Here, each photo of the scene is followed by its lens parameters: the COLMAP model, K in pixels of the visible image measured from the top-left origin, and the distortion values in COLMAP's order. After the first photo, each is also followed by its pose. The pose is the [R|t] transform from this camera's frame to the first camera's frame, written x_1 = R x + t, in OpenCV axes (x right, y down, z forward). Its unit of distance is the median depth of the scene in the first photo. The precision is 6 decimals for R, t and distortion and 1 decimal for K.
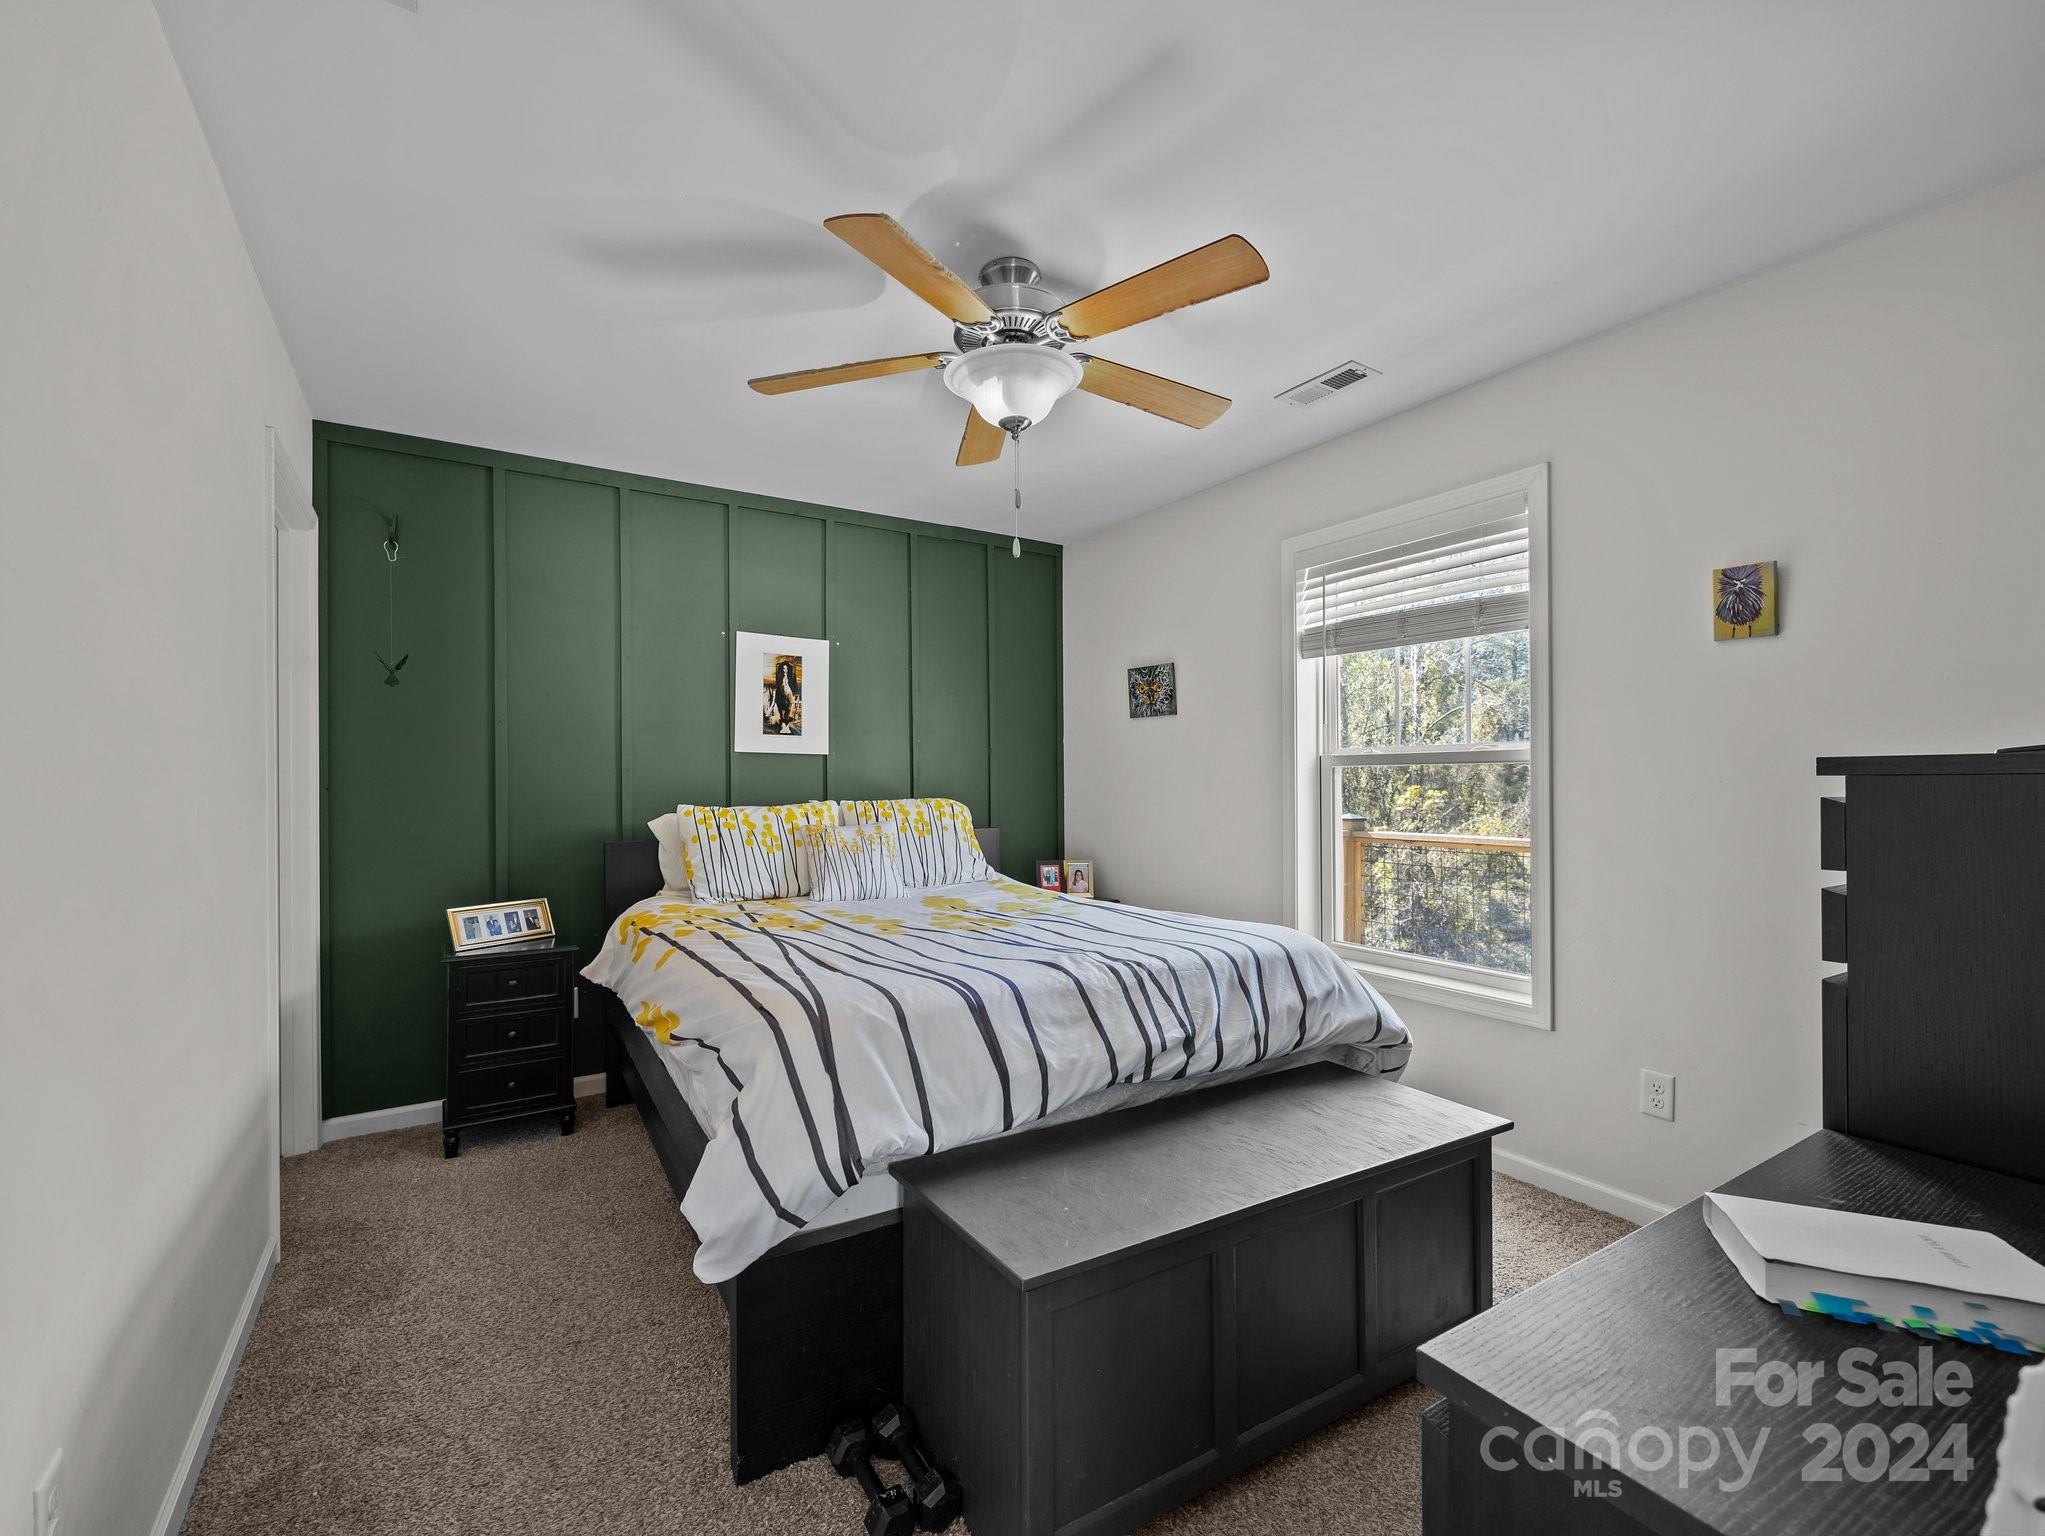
lens RADIAL K [[878.8, 0, 1024.9], [0, 878.8, 782.2], [0, 0, 1]] dist [0.000790, -0.000552]
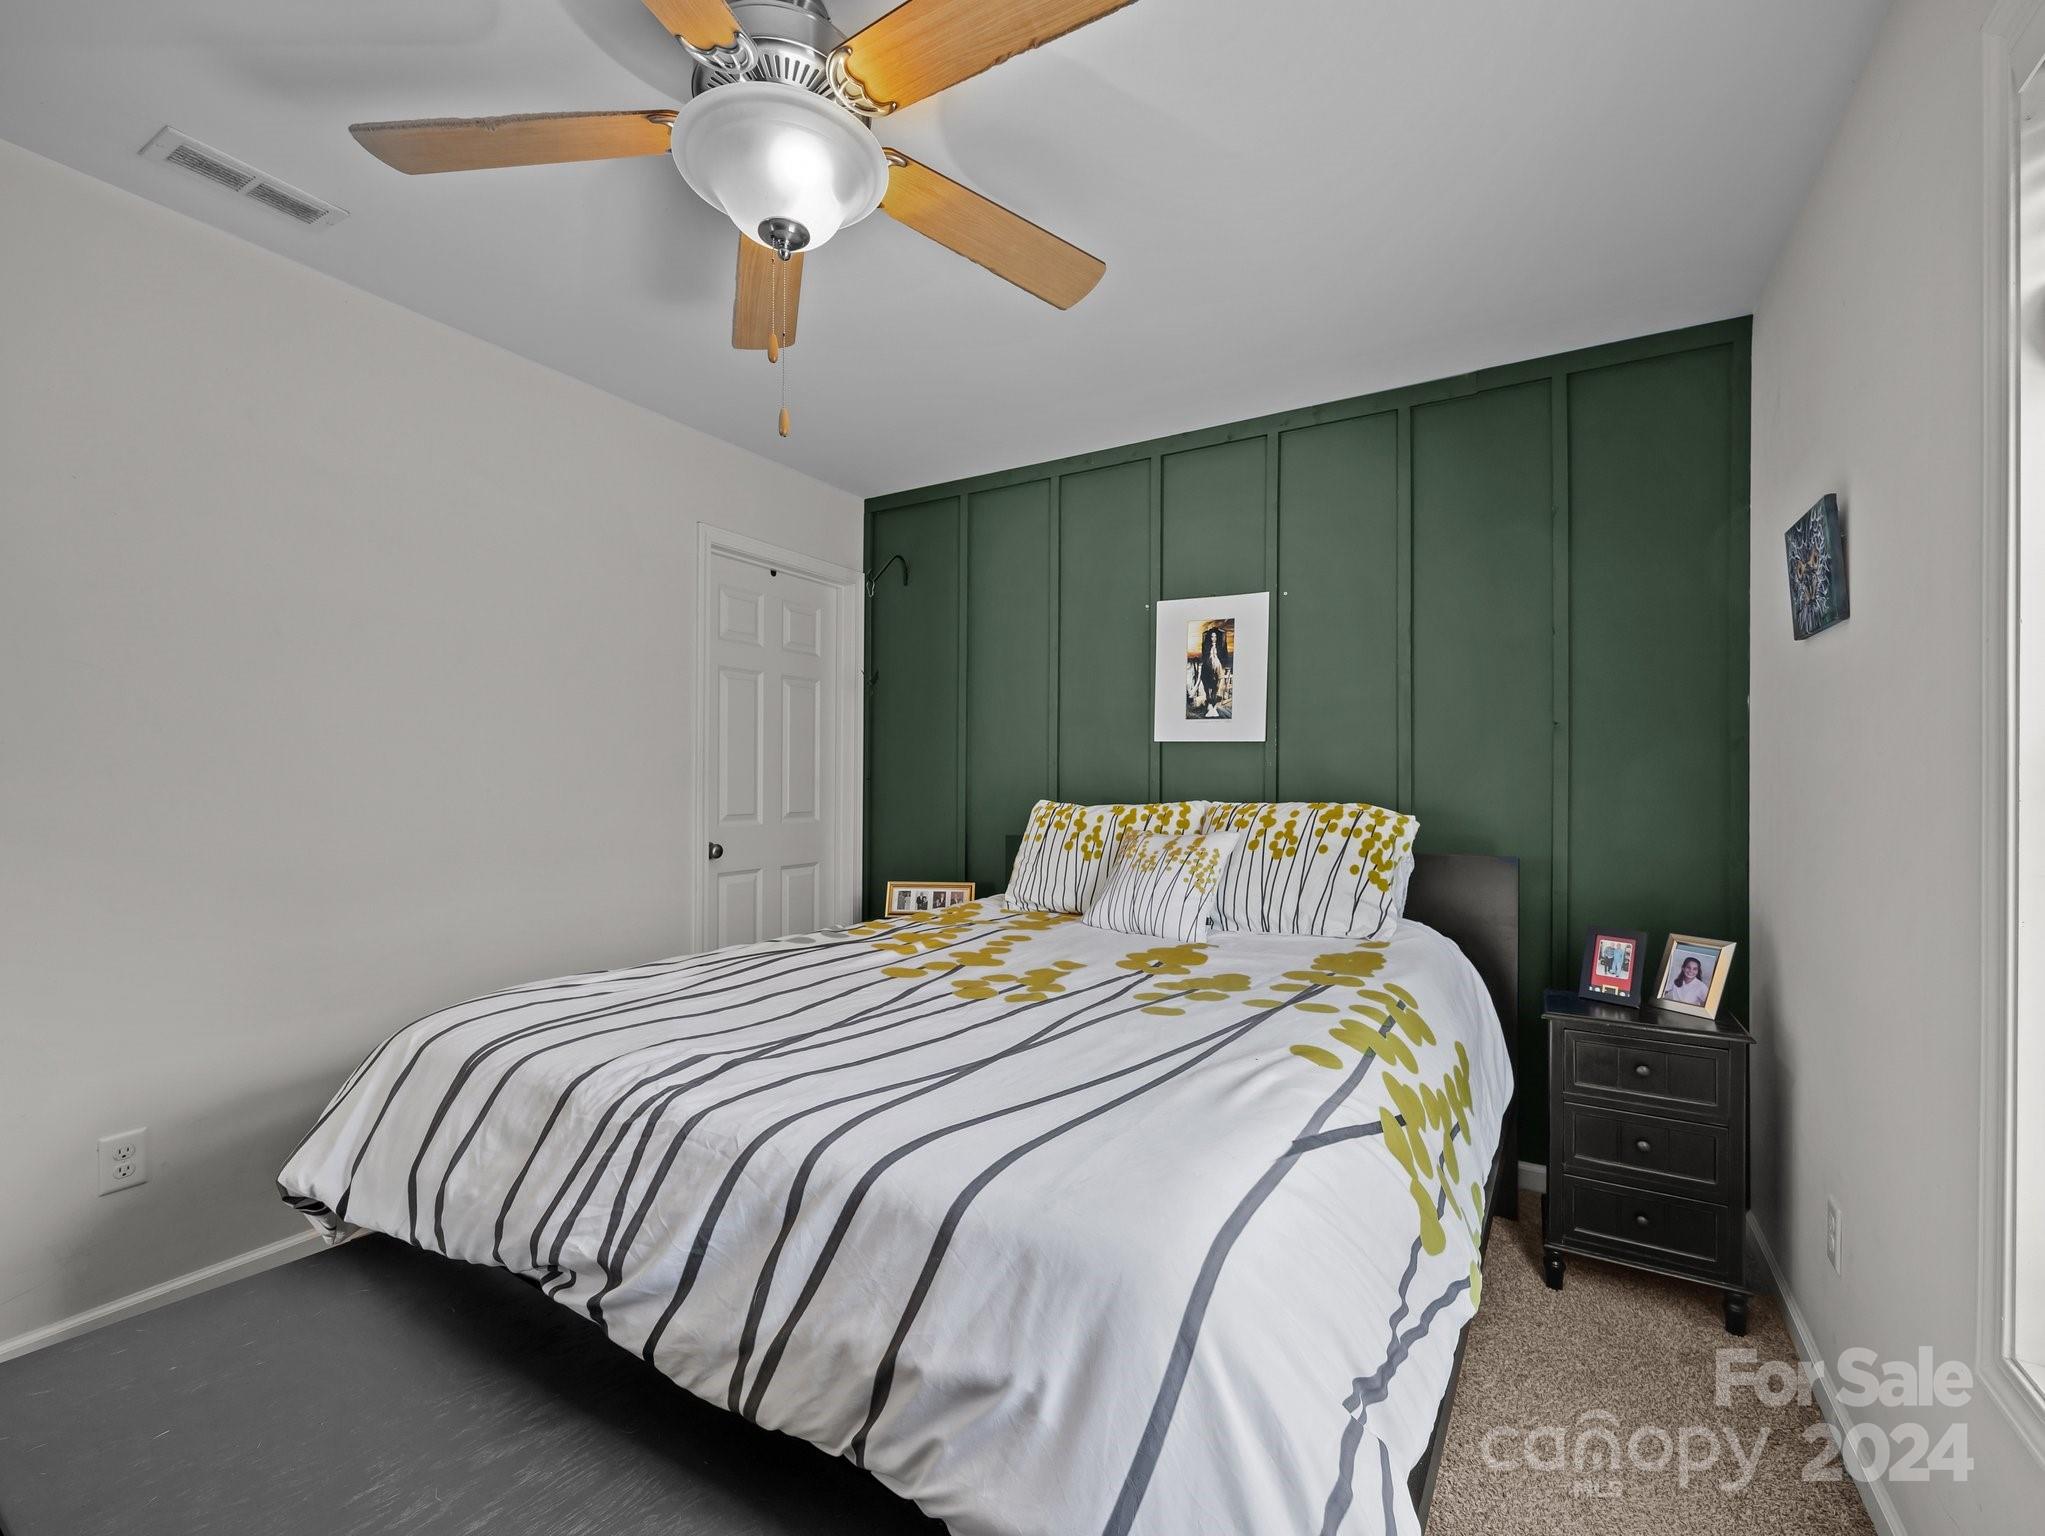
lens RADIAL K [[878.8, 0, 1024.9], [0, 878.8, 782.2], [0, 0, 1]] dist [0.000790, -0.000552]
pose [[0.449466, 0.011321, -0.893226, 0.375547], [-0.006665, 0.999934, 0.009320, -0.002022], [0.893273, 0.001764, 0.449512, 0.487116]]
